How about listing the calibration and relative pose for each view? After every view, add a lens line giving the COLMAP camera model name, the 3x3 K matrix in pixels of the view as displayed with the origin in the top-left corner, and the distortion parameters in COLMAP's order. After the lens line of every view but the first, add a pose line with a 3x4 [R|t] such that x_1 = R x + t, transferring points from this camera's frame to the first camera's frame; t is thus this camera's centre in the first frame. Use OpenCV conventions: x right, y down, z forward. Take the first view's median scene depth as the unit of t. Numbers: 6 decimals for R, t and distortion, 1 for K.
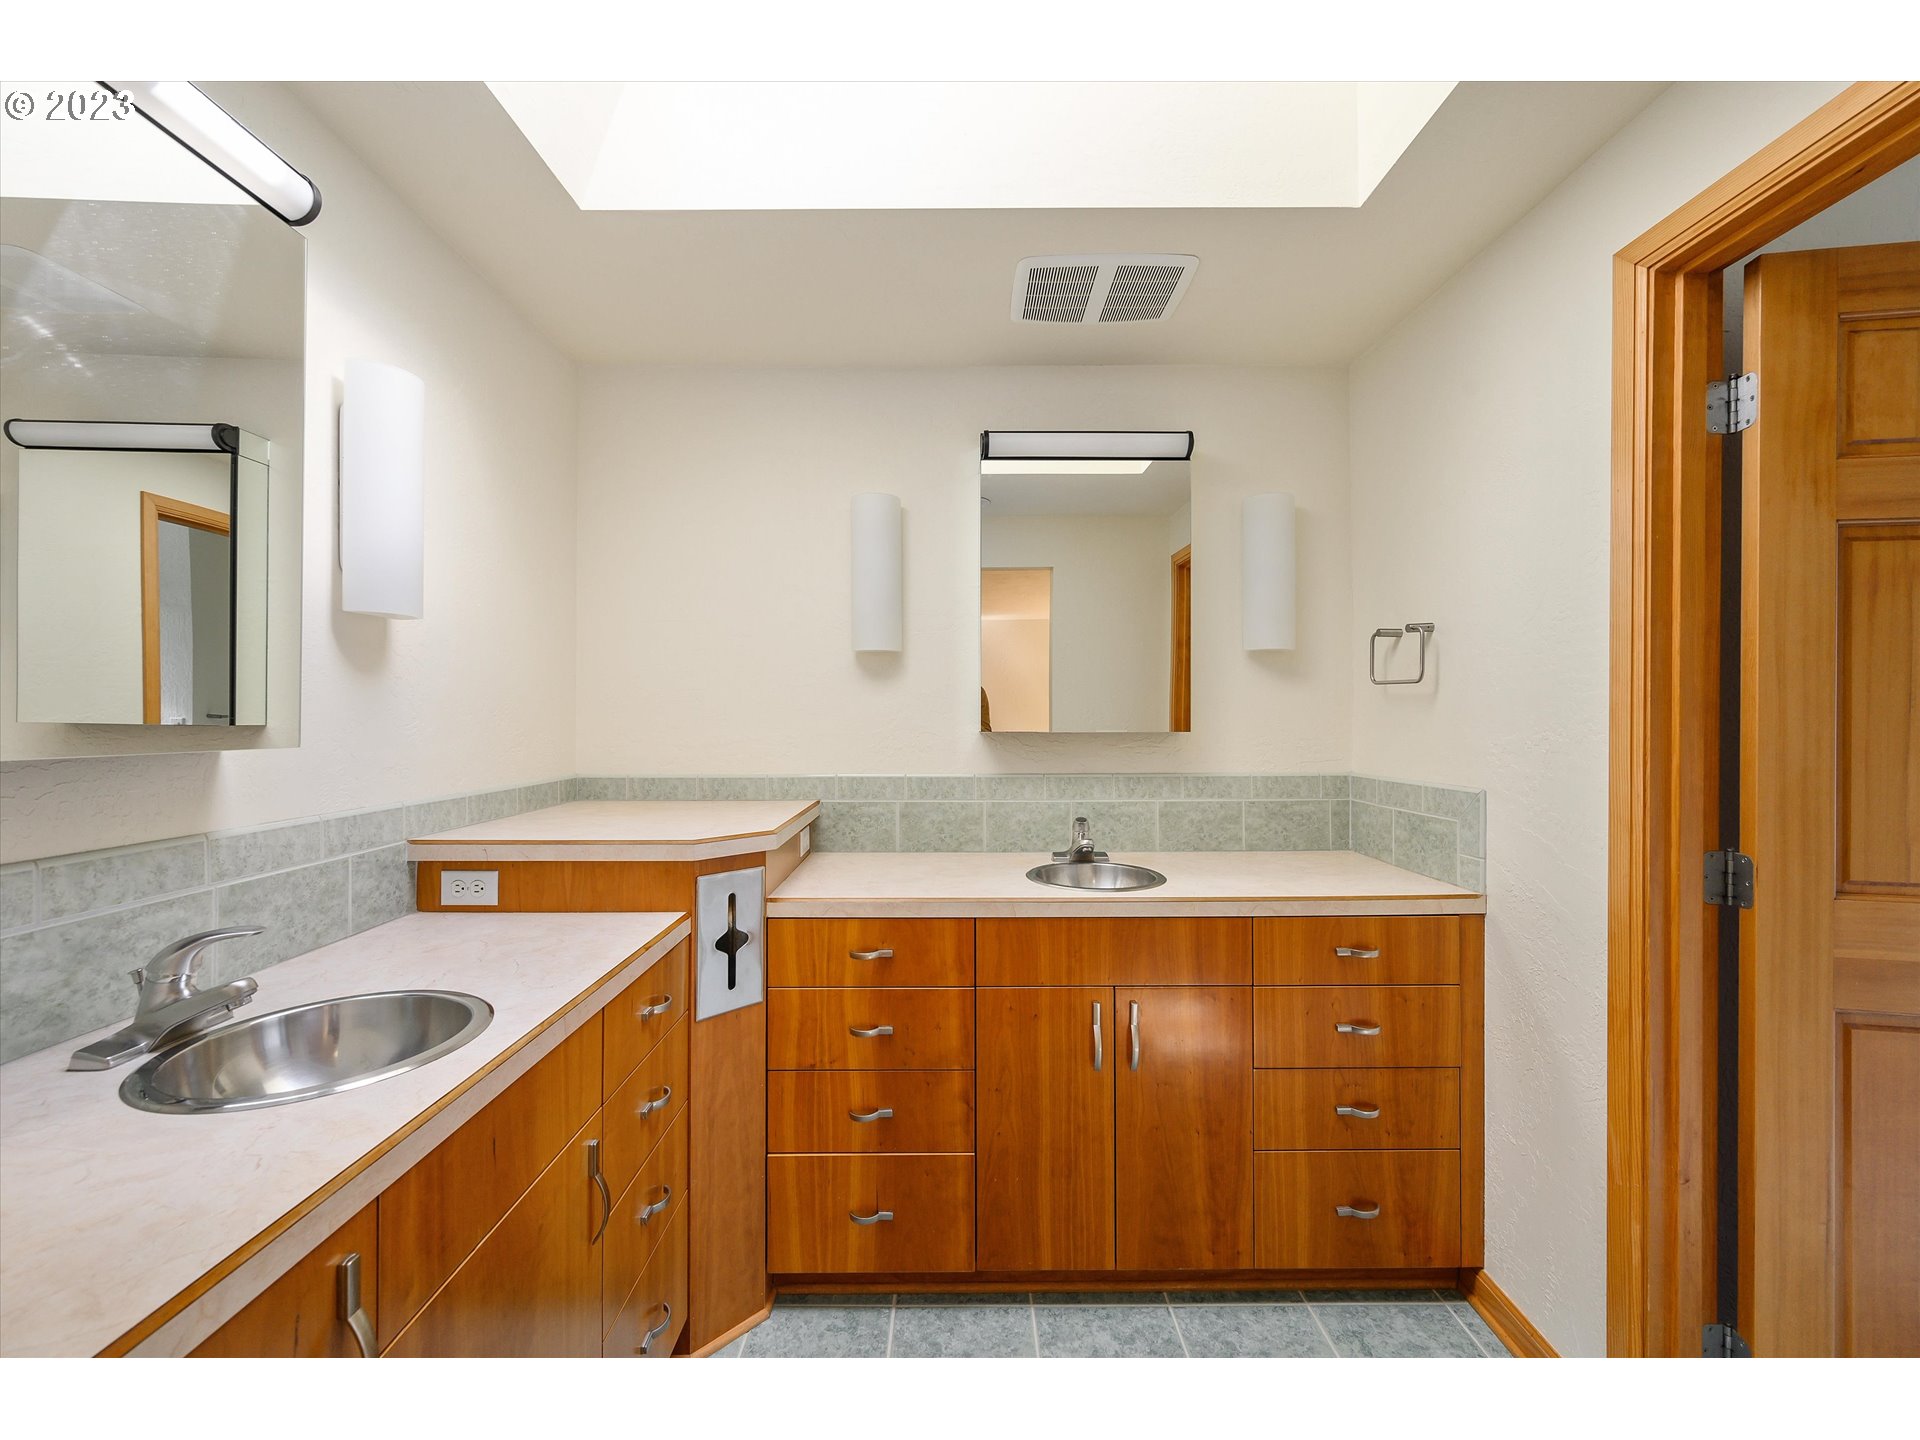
lens RADIAL K [[764.8, 0, 960.0], [0, 764.8, 720.0], [0, 0, 1]] dist [-0.002046, -0.000316]
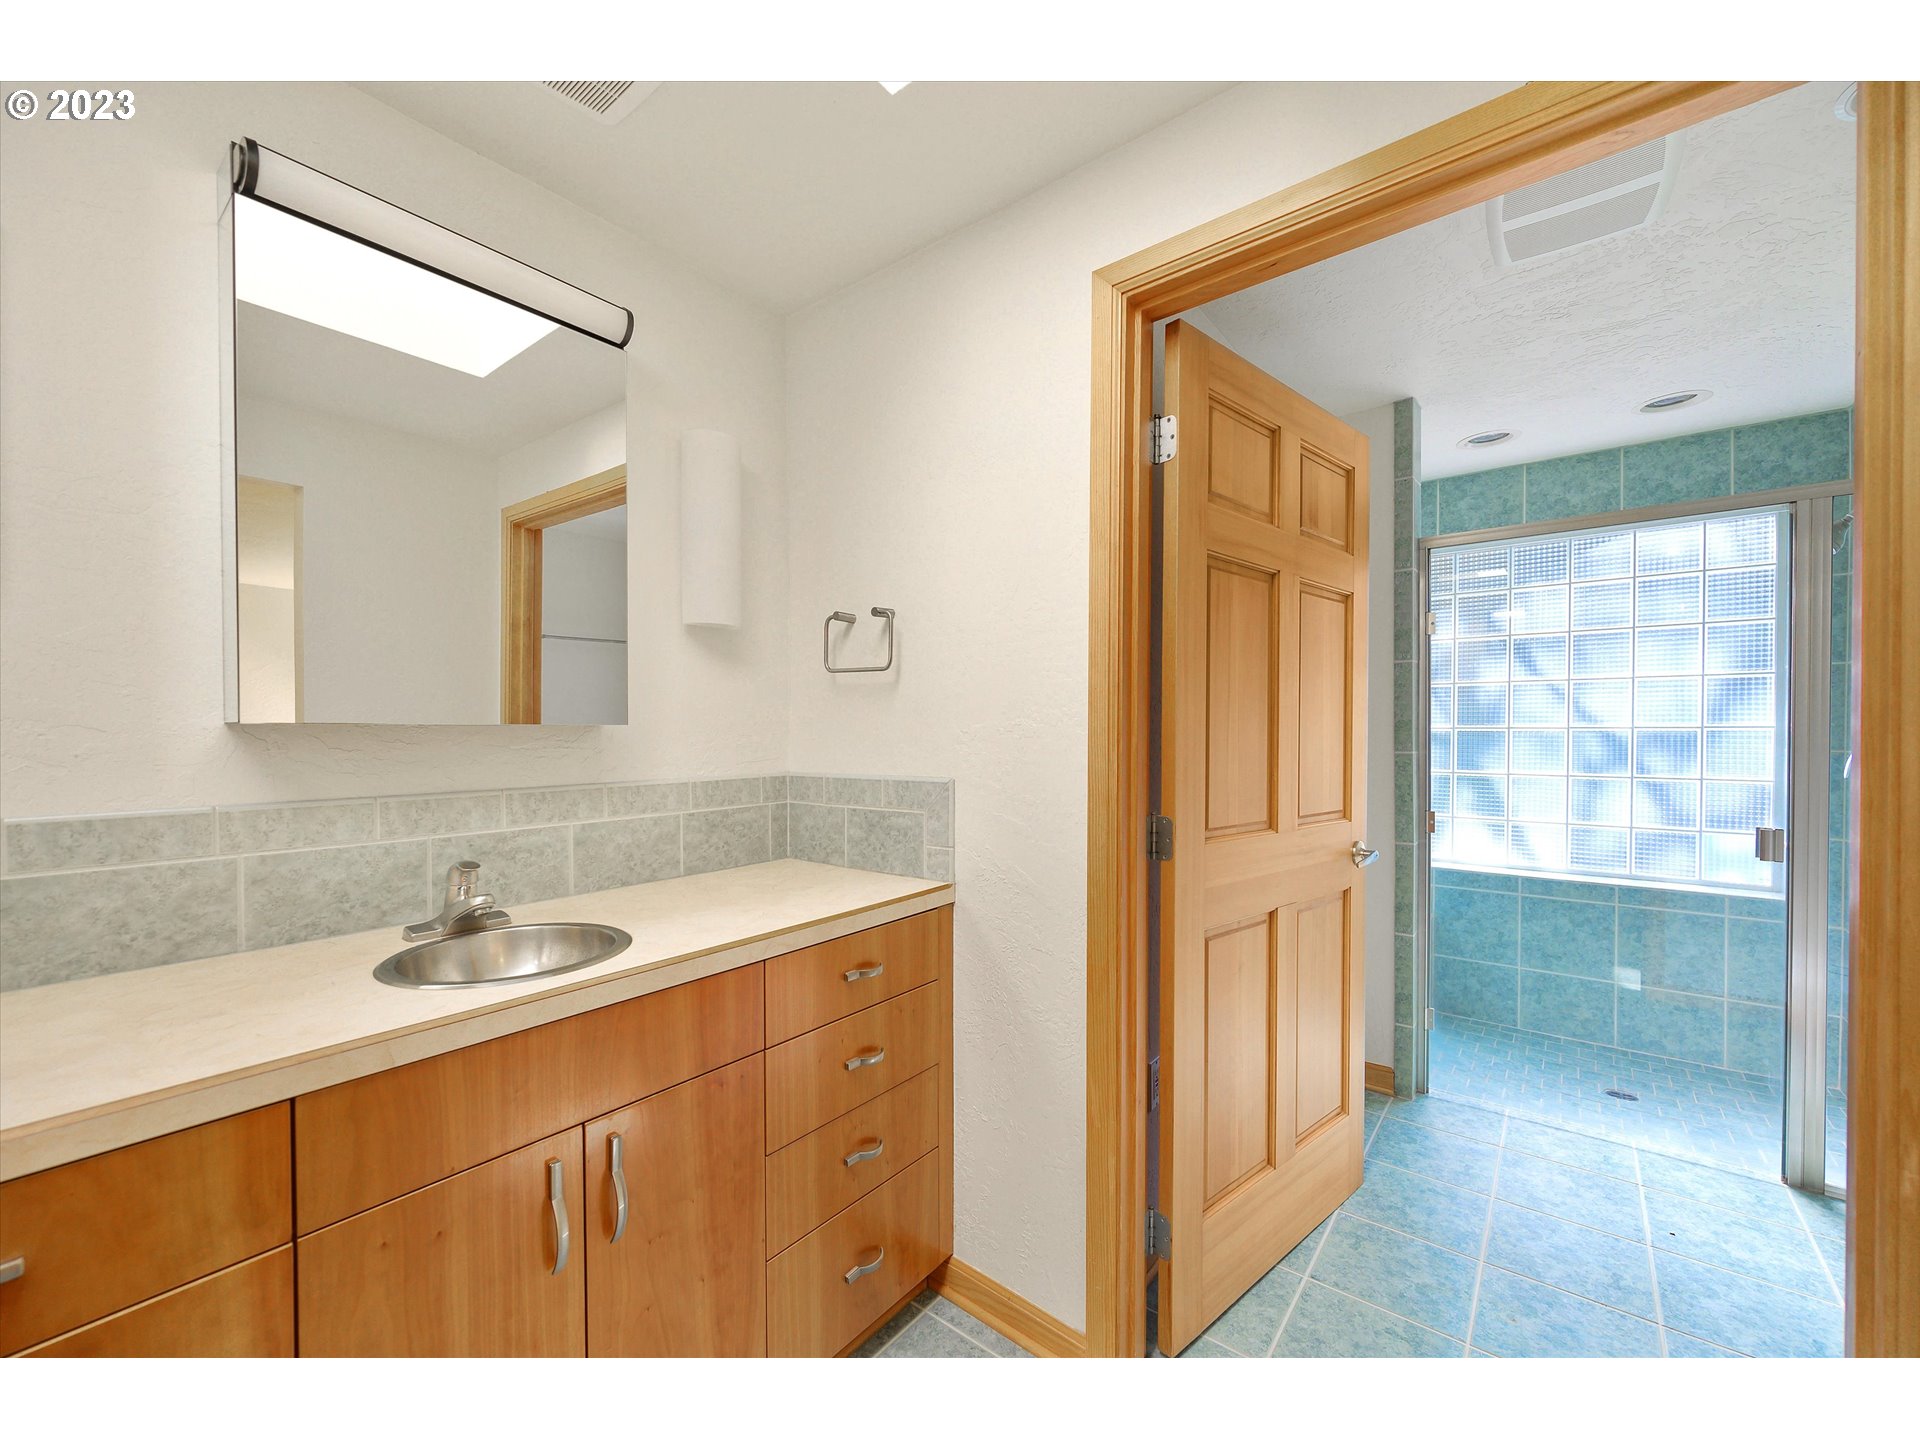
lens RADIAL K [[765.2, 0, 958.6], [0, 765.2, 741.1], [0, 0, 1]] dist [-0.002004, -0.000229]
pose [[0.626174, -0.011904, 0.779592, -0.080087], [0.006724, 0.999929, 0.009868, 0.029665], [-0.779654, -0.000937, 0.626210, 0.334026]]
